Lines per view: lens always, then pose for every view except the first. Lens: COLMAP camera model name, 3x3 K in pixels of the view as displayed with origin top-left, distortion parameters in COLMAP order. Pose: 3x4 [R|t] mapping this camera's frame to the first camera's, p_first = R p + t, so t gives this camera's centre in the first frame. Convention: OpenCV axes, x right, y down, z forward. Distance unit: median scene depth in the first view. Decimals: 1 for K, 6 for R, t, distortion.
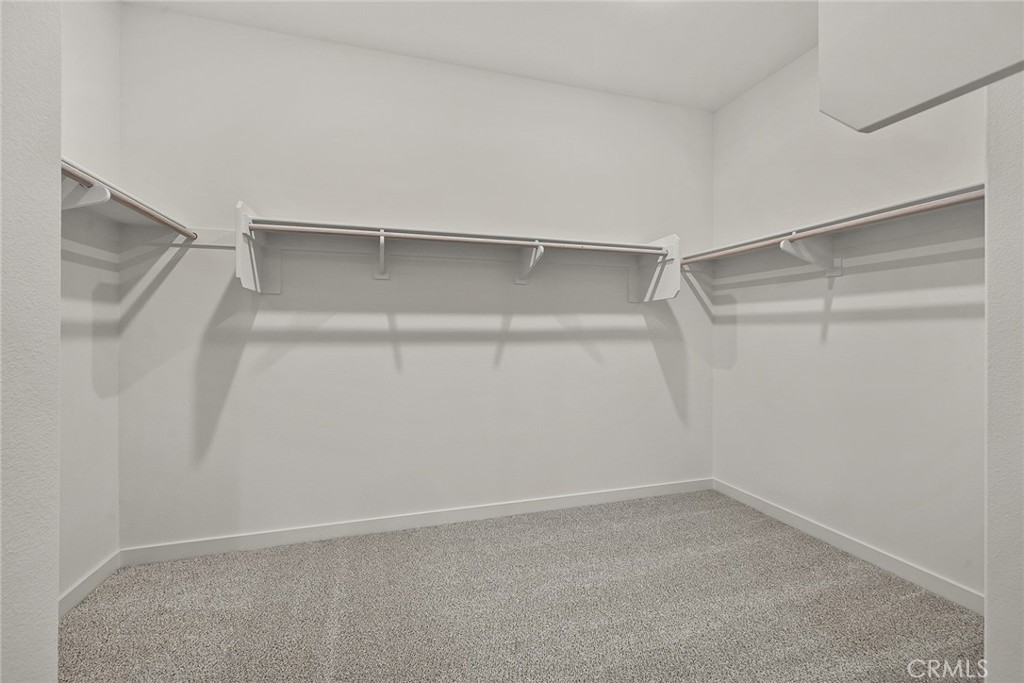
lens RADIAL K [[420.6, 0, 511.6], [0, 420.6, 335.1], [0, 0, 1]] dist [0.000835, 0.000108]
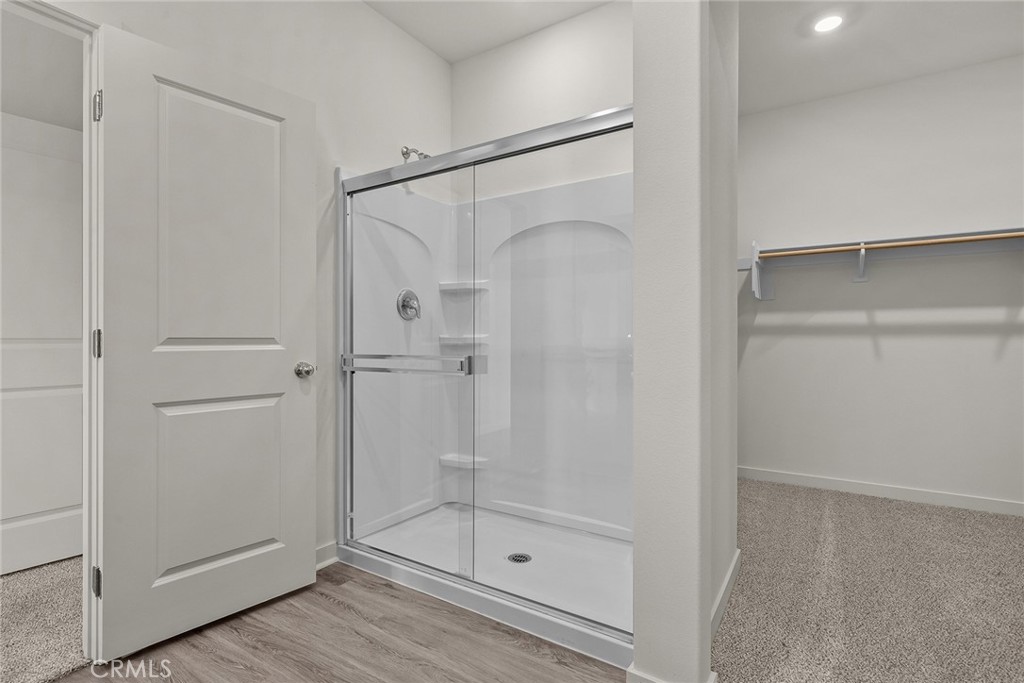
lens RADIAL K [[496.6, 0, 512.9], [0, 496.6, 333.2], [0, 0, 1]] dist [0.002943, -0.000259]
pose [[0.635482, -0.005102, -0.772099, 0.165536], [0.001188, 0.999983, -0.005630, 0.021452], [0.772115, 0.002661, 0.635478, -0.715298]]
